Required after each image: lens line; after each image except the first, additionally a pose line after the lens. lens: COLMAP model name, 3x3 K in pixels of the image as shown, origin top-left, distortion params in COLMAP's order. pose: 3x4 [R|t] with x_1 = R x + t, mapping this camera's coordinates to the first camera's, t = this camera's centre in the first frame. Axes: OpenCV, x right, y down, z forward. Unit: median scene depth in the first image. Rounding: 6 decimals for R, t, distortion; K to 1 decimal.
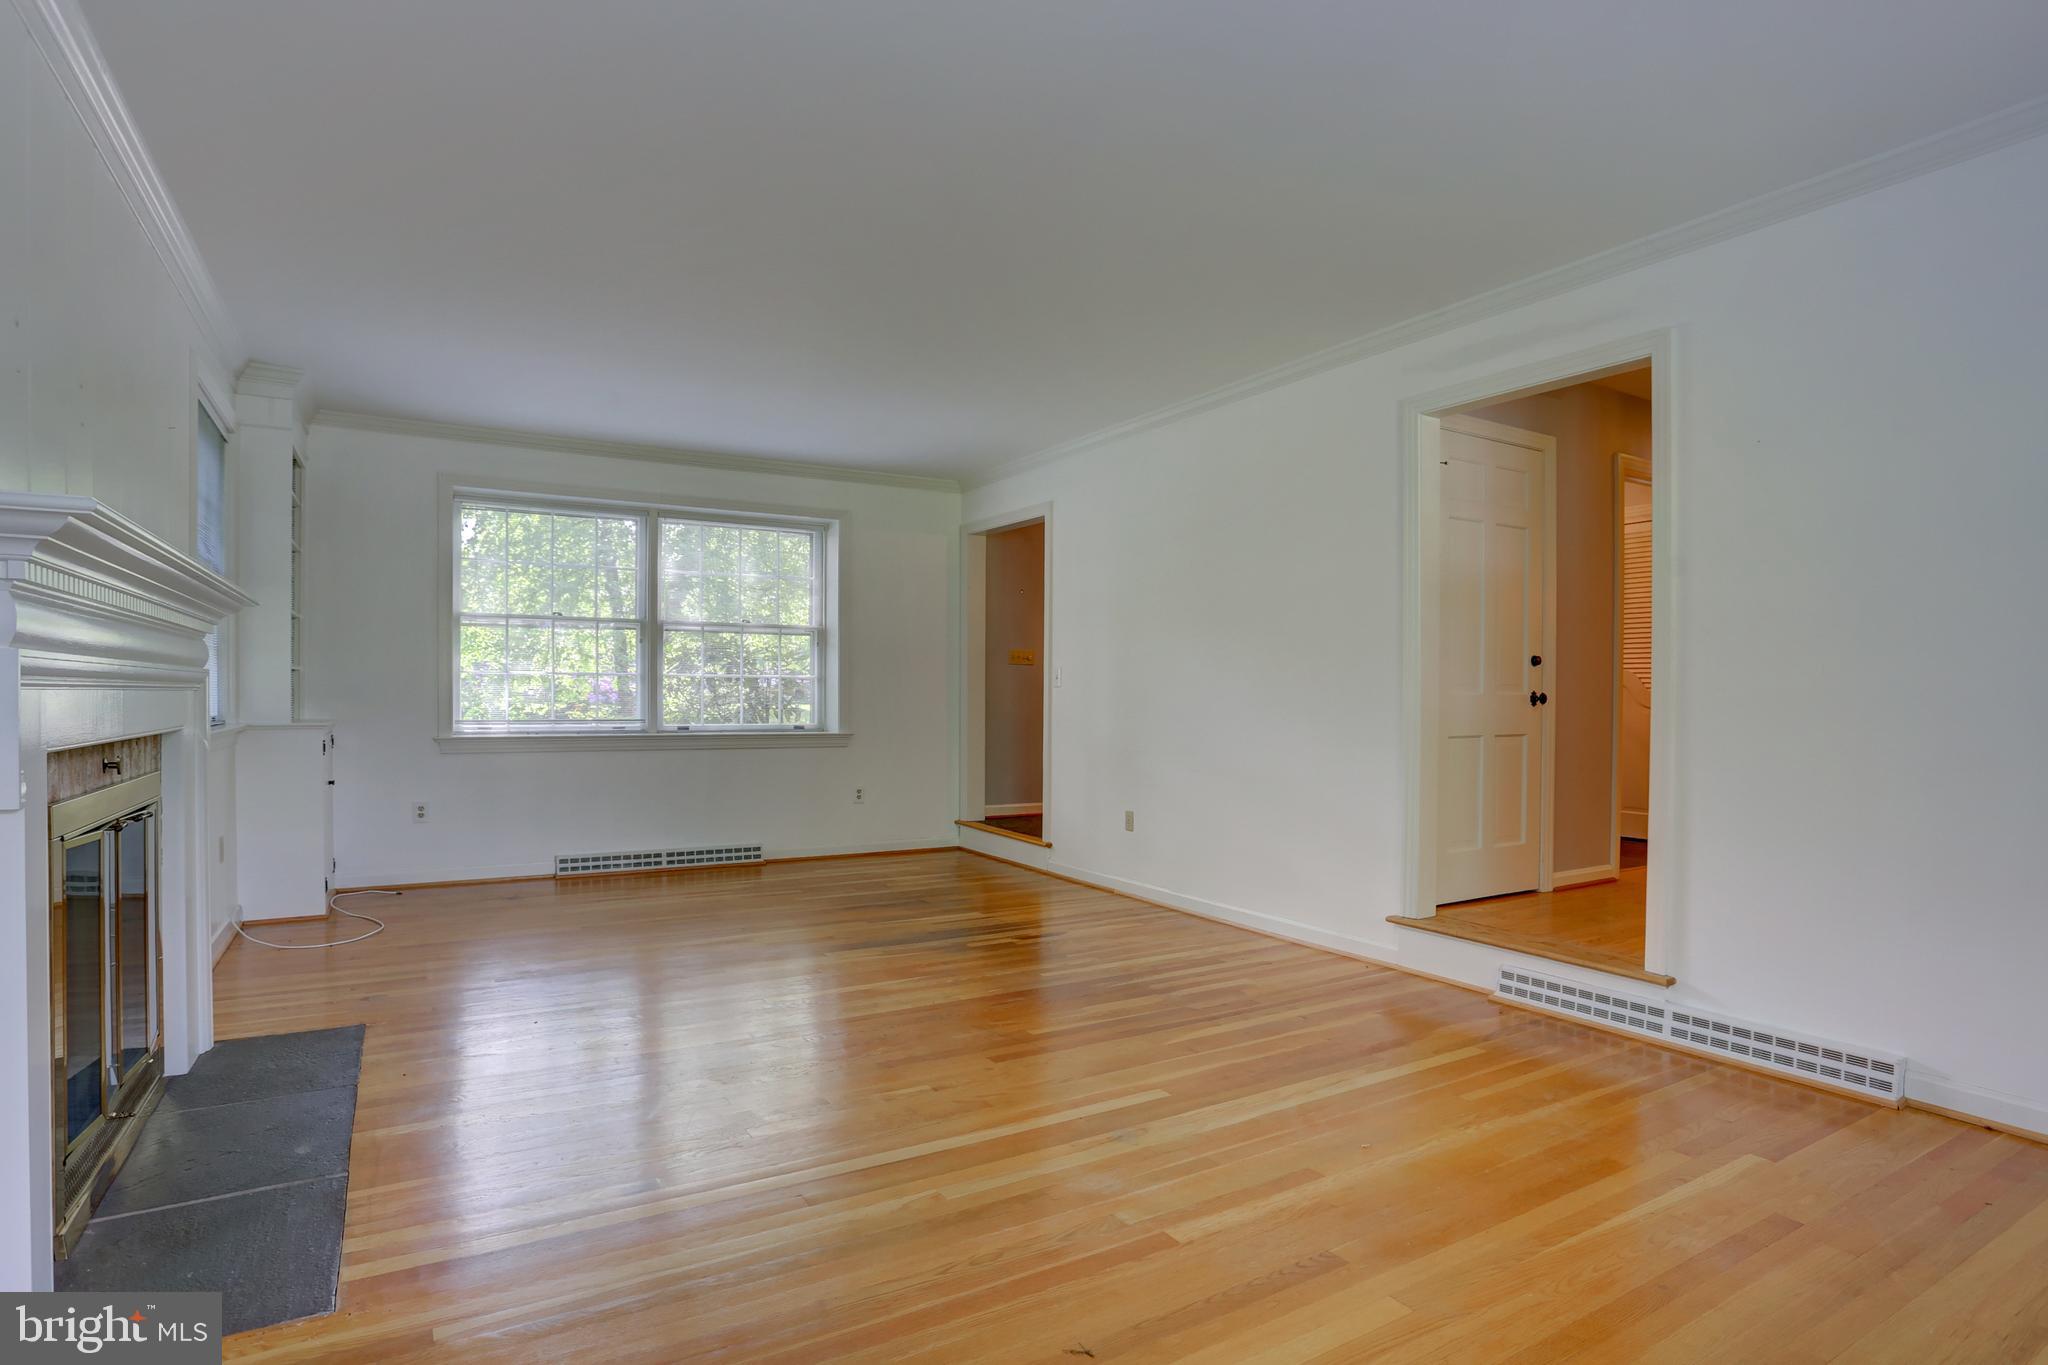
lens RADIAL K [[1012.8, 0, 1035.0], [0, 1012.8, 689.5], [0, 0, 1]] dist [-0.085004, 0.038862]
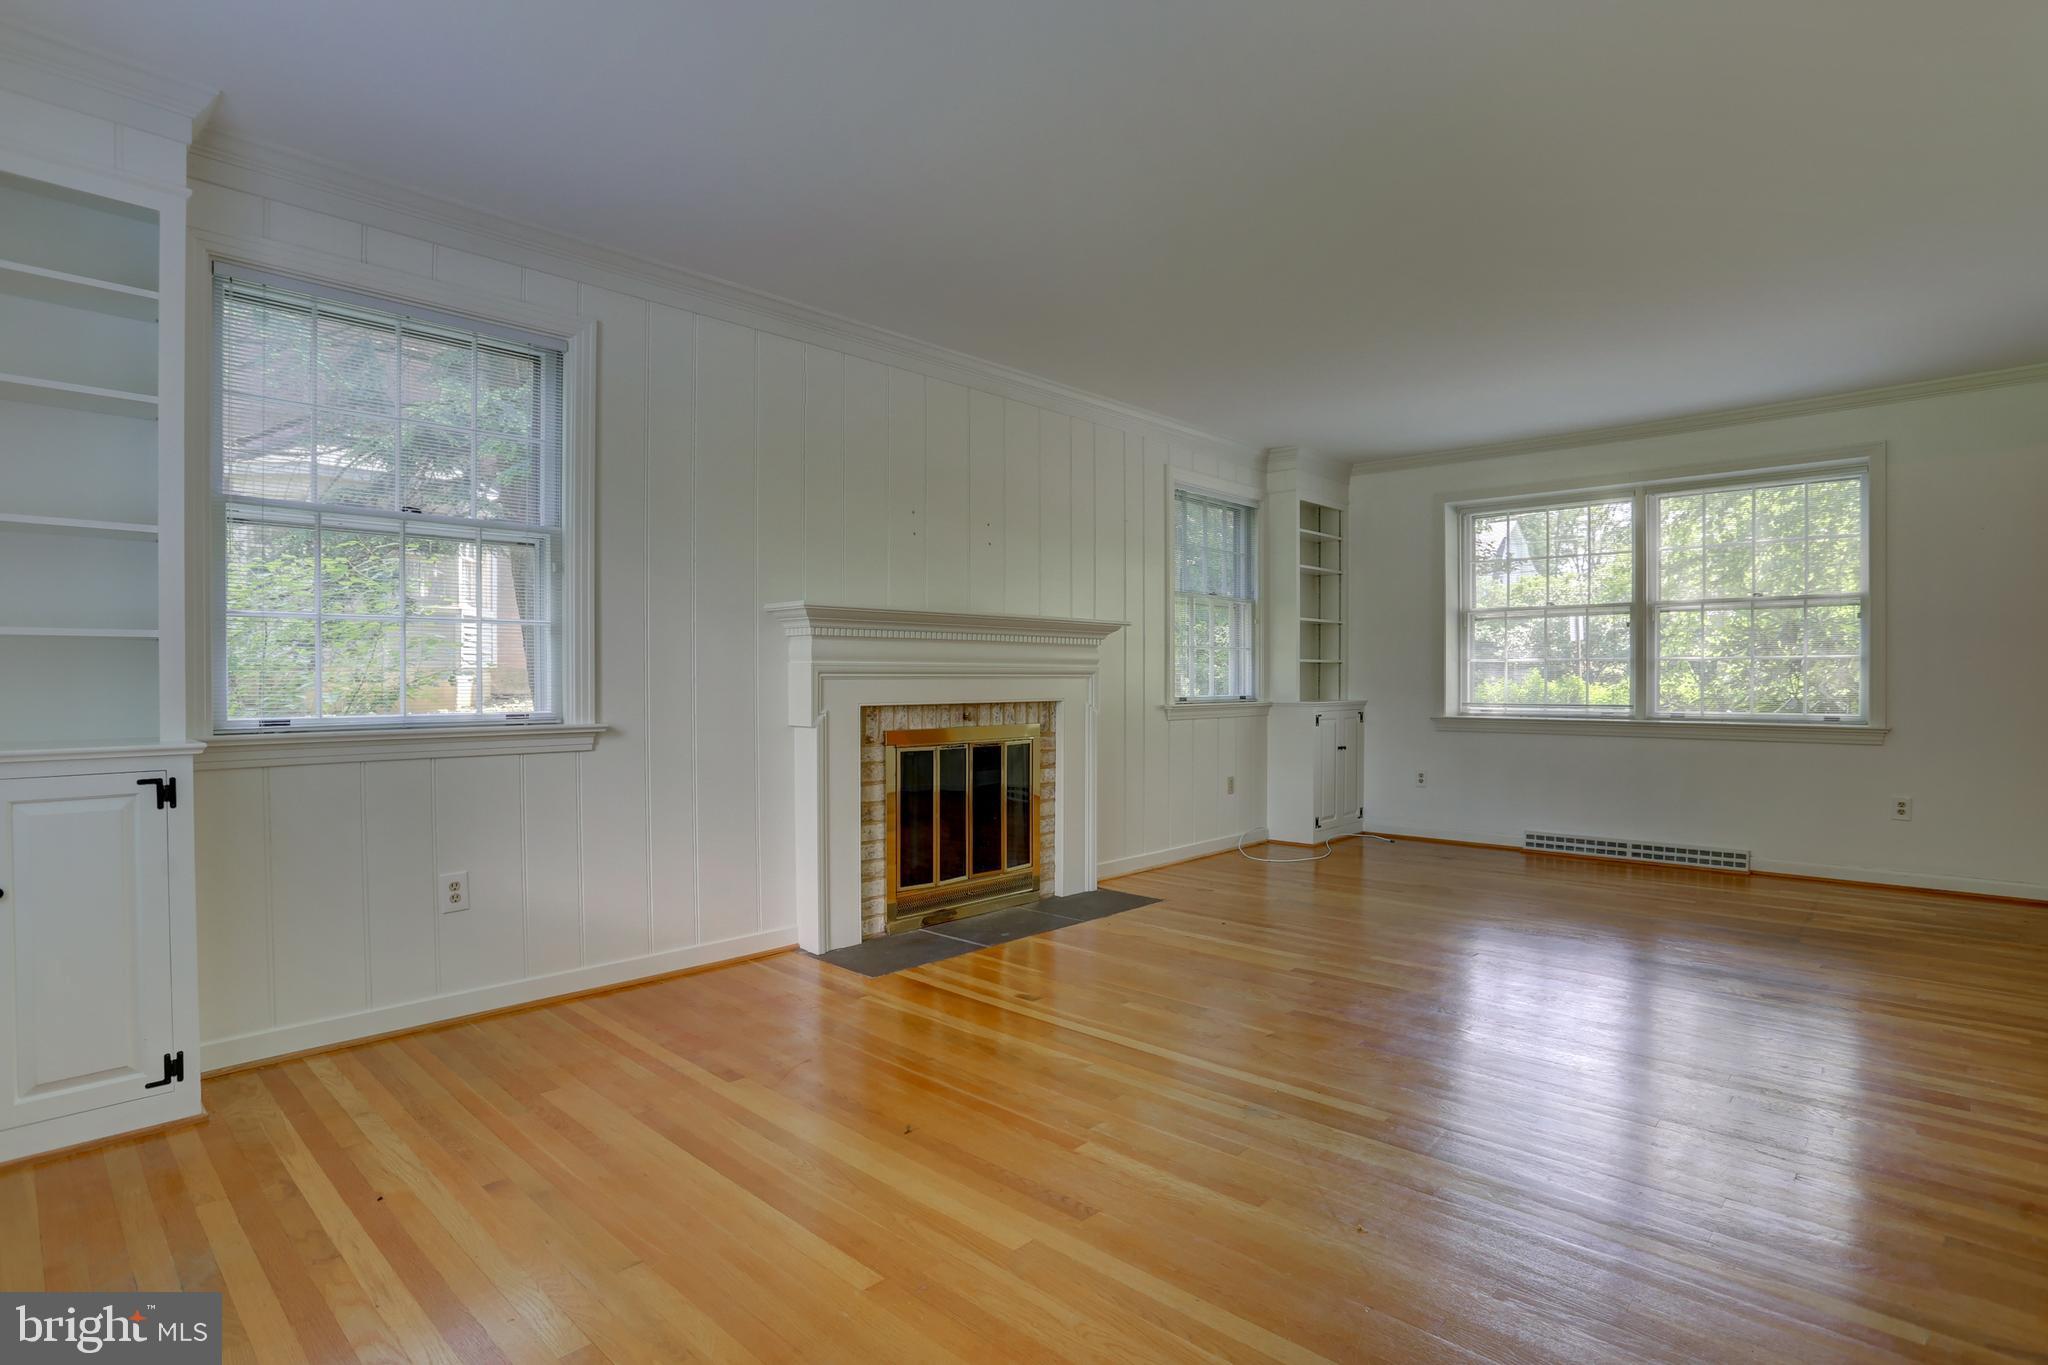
lens RADIAL K [[1012.8, 0, 1035.0], [0, 1012.8, 689.5], [0, 0, 1]] dist [-0.085004, 0.038862]
pose [[0.294504, 0.007345, -0.955622, 0.365085], [0.009512, 0.999898, 0.010616, -0.000466], [0.955603, -0.012217, 0.294404, 0.176828]]
